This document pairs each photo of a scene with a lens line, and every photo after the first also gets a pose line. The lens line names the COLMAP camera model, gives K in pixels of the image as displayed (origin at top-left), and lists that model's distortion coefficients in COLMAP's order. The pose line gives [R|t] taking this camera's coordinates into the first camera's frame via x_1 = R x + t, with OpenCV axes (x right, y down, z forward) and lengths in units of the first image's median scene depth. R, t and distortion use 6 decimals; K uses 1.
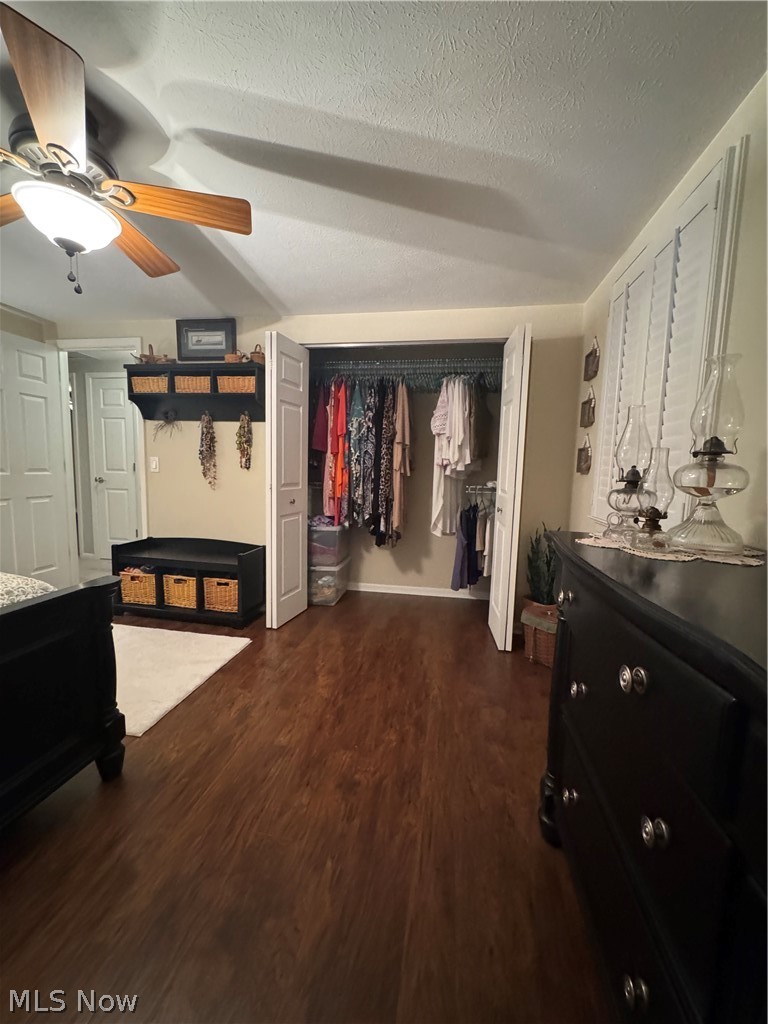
lens RADIAL K [[412.1, 0, 381.8], [0, 412.1, 513.7], [0, 0, 1]] dist [-0.014232, 0.000871]
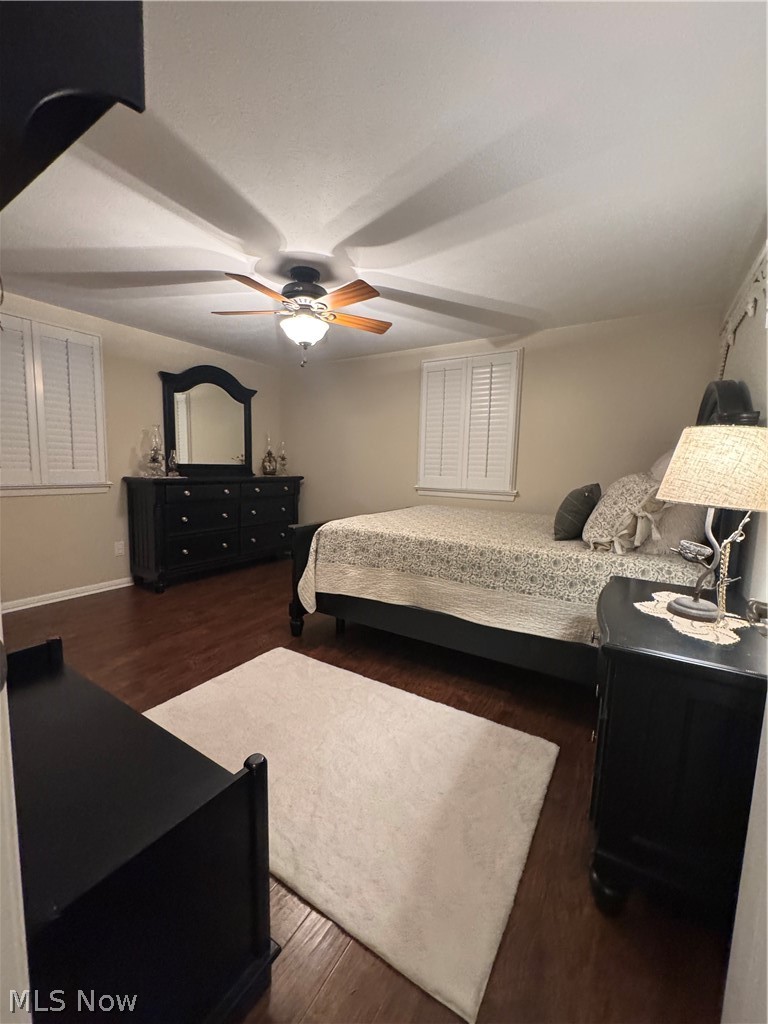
lens RADIAL K [[412.1, 0, 381.8], [0, 412.1, 512.6], [0, 0, 1]] dist [-0.014232, 0.000871]
pose [[-0.922686, -0.089509, 0.375017, -1.573835], [-0.006668, 0.976237, 0.216602, -0.268426], [-0.385494, 0.197355, -0.901358, 2.289317]]
